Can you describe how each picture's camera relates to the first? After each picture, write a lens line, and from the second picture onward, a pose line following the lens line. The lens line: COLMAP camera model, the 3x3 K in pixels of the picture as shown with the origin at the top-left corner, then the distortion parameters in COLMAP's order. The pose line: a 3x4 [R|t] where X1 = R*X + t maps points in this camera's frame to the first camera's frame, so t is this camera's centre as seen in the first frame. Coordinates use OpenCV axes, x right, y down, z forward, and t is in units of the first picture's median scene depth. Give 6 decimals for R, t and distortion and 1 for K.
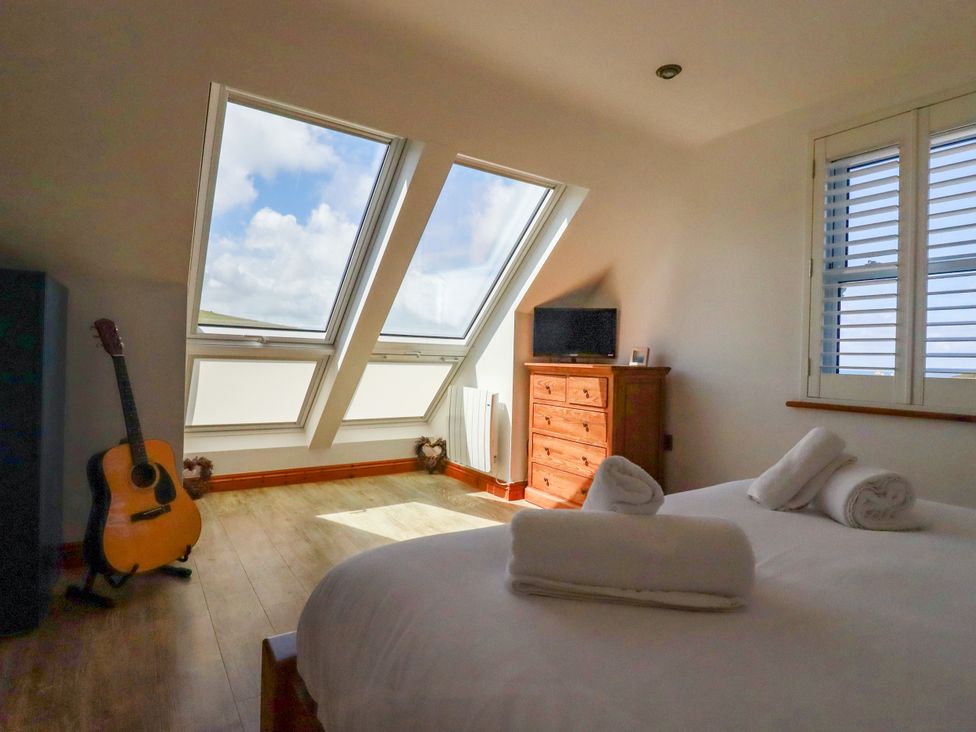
lens RADIAL K [[493.6, 0, 488.0], [0, 493.6, 366.0], [0, 0, 1]] dist [-0.021662, -0.000502]
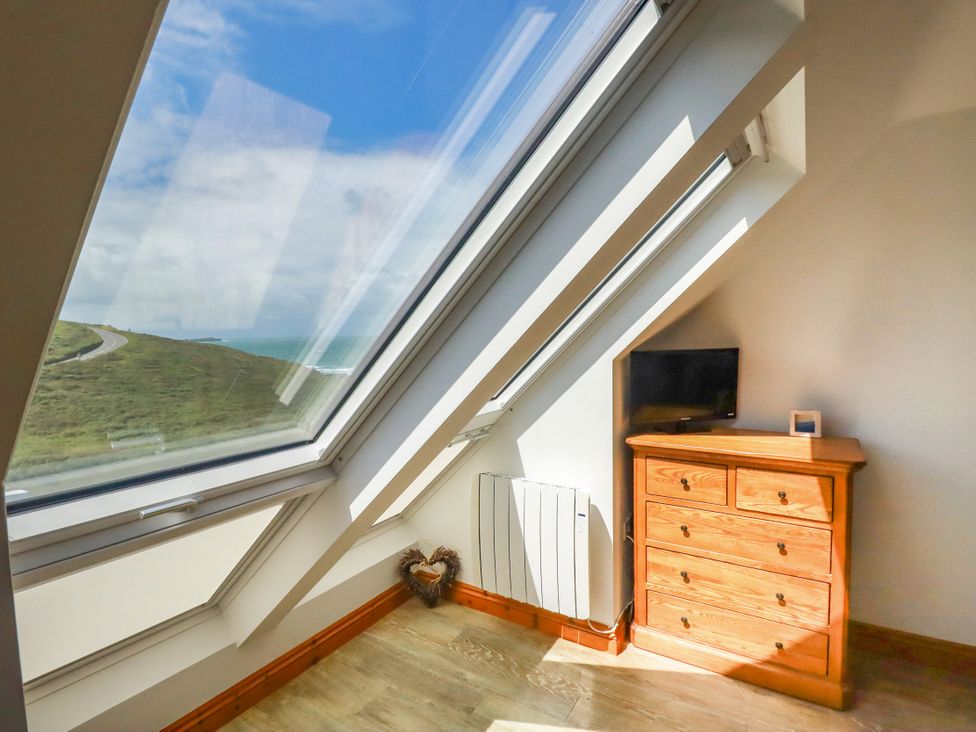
lens RADIAL K [[493.6, 0, 488.0], [0, 493.6, 366.0], [0, 0, 1]] dist [-0.021662, -0.000502]
pose [[0.917605, -0.075791, 0.390200, -0.336194], [0.056966, 0.996595, 0.059612, -0.152065], [-0.393390, -0.032472, 0.918798, 0.496524]]
